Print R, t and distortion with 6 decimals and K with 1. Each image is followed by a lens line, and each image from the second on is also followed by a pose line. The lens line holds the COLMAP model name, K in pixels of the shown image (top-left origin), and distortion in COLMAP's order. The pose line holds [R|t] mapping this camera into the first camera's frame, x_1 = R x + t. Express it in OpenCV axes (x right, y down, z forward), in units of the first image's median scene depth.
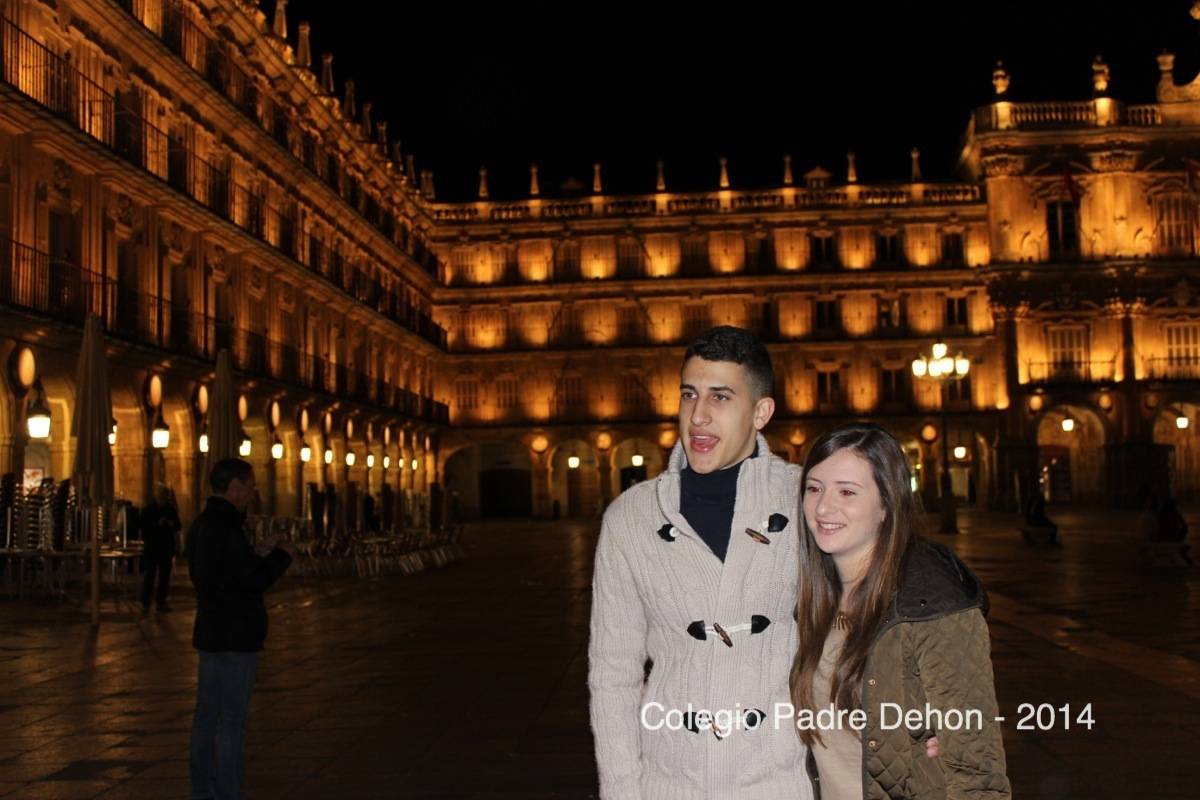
lens RADIAL K [[1145.7, 0, 601.1], [0, 1145.7, 439.0], [0, 0, 1]] dist [-0.075707, 0.027217]
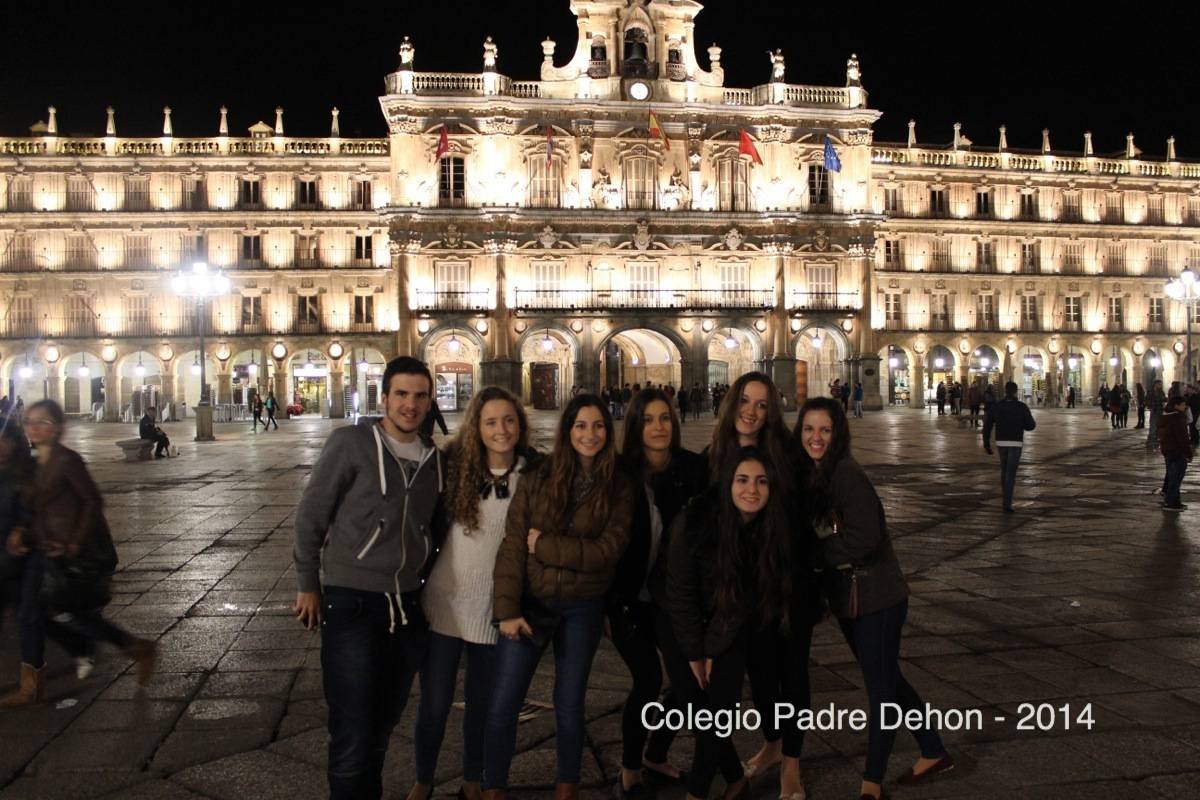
lens RADIAL K [[974.4, 0, 600.0], [0, 974.4, 400.0], [0, 0, 1]] dist [-0.165949, 0.139809]
pose [[0.972309, 0.004132, 0.233662, 0.326780], [-0.016104, 0.998652, 0.049352, -0.007975], [-0.233143, -0.051748, 0.971065, -0.030501]]
